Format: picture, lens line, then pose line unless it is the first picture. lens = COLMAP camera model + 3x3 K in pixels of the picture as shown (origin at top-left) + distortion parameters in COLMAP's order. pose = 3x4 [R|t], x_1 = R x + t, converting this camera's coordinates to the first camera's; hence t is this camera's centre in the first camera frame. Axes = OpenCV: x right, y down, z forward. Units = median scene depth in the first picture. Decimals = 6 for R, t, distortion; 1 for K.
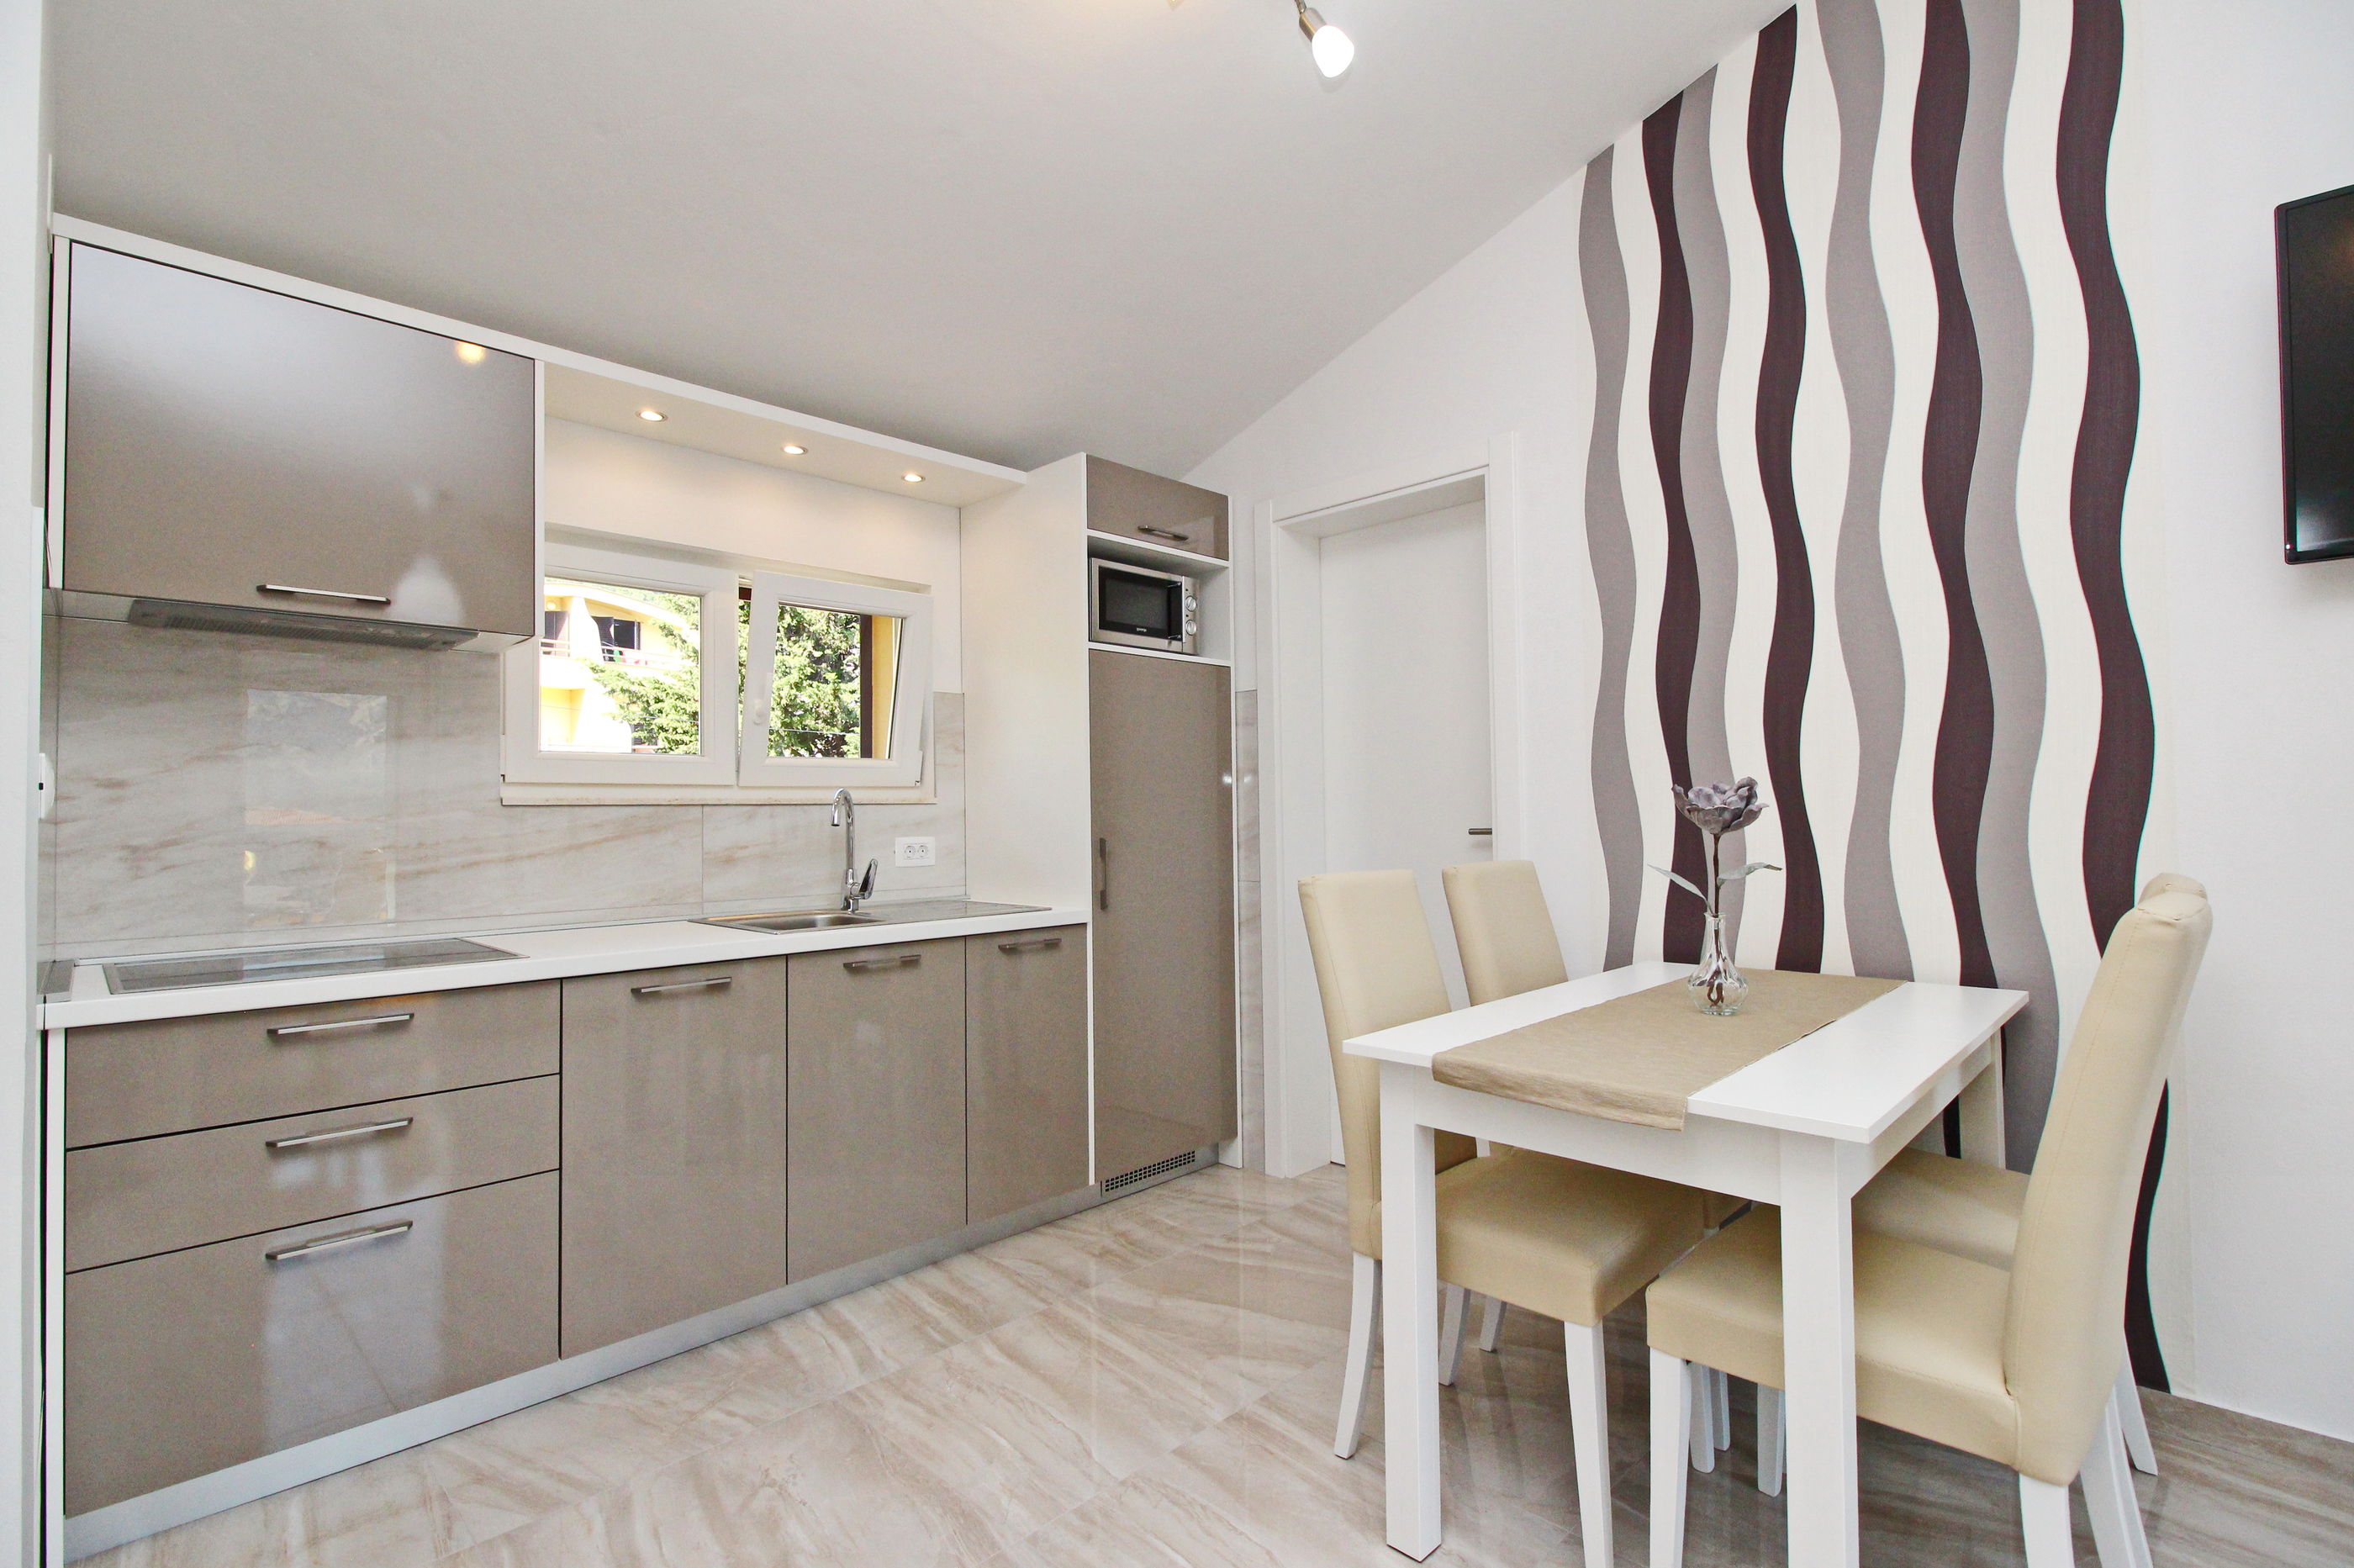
lens RADIAL K [[1089.6, 0, 1177.0], [0, 1089.6, 784.0], [0, 0, 1]] dist [-0.002125, -0.000788]
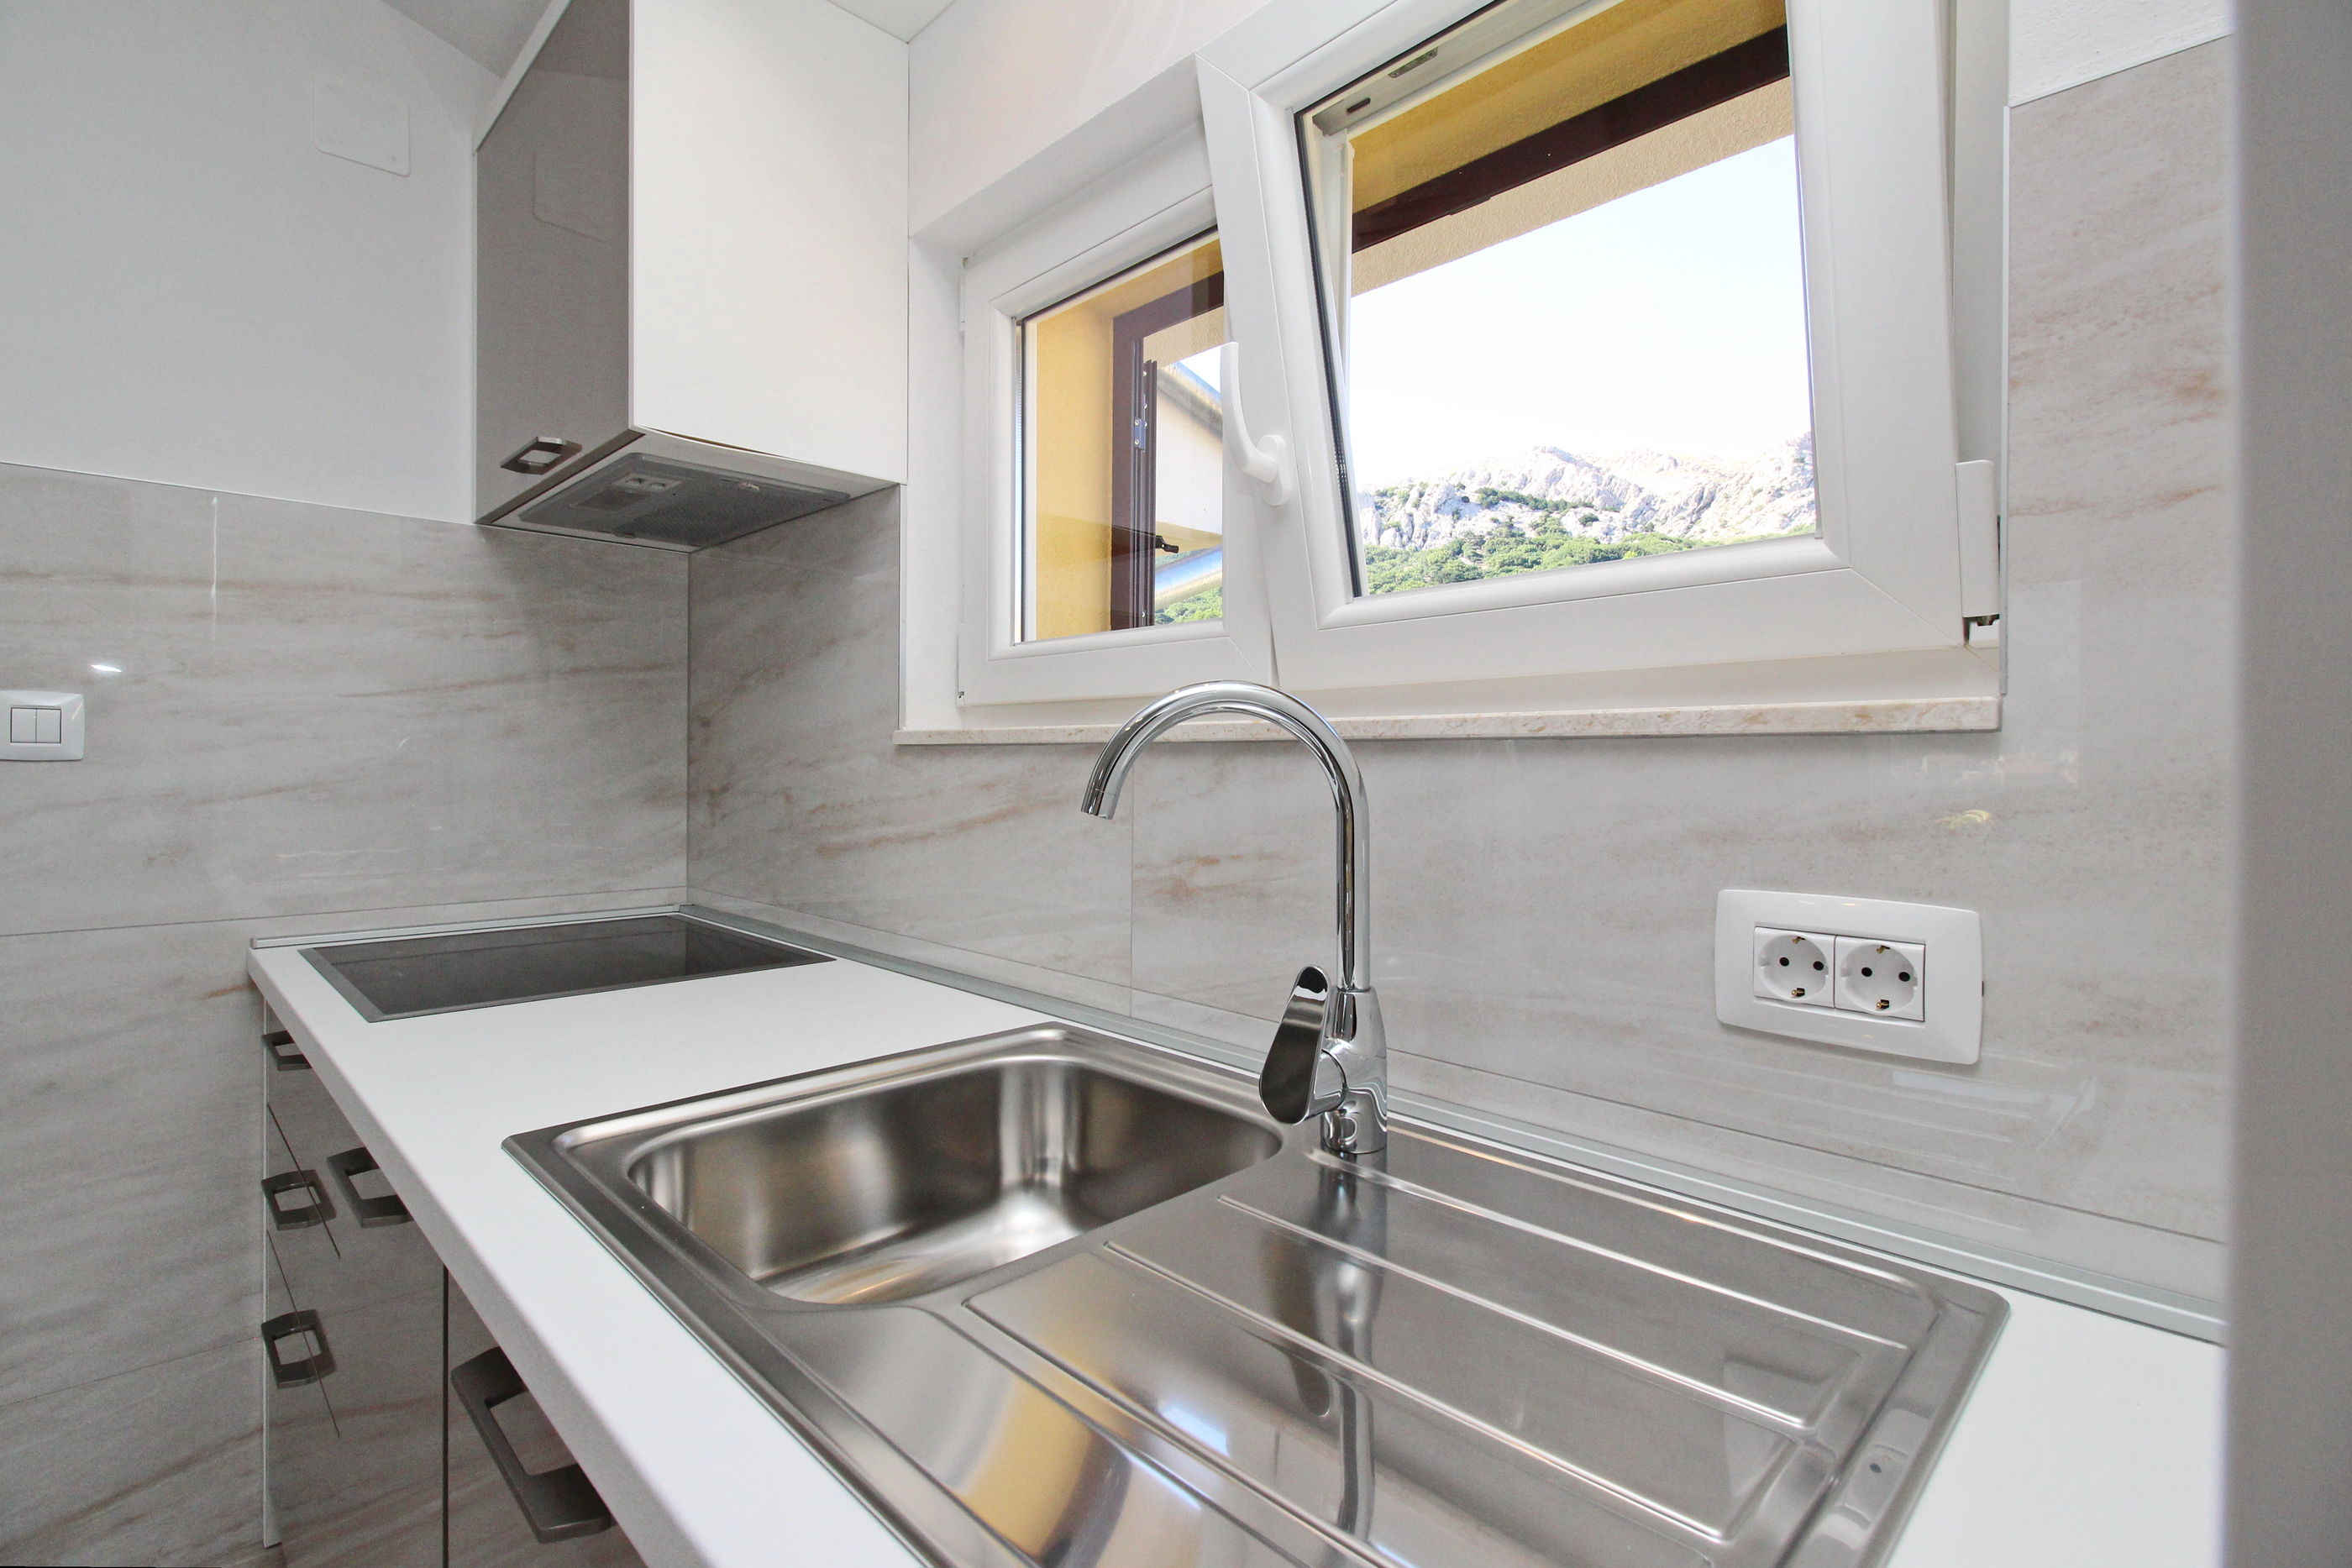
lens RADIAL K [[1088.5, 0, 1176.0], [0, 1088.5, 784.0], [0, 0, 1]] dist [-0.002125, -0.000788]
pose [[-0.033742, 0.035330, -0.998806, -0.043477], [0.023586, 0.999125, 0.034545, 0.021269], [0.999152, -0.022392, -0.034545, 1.035049]]
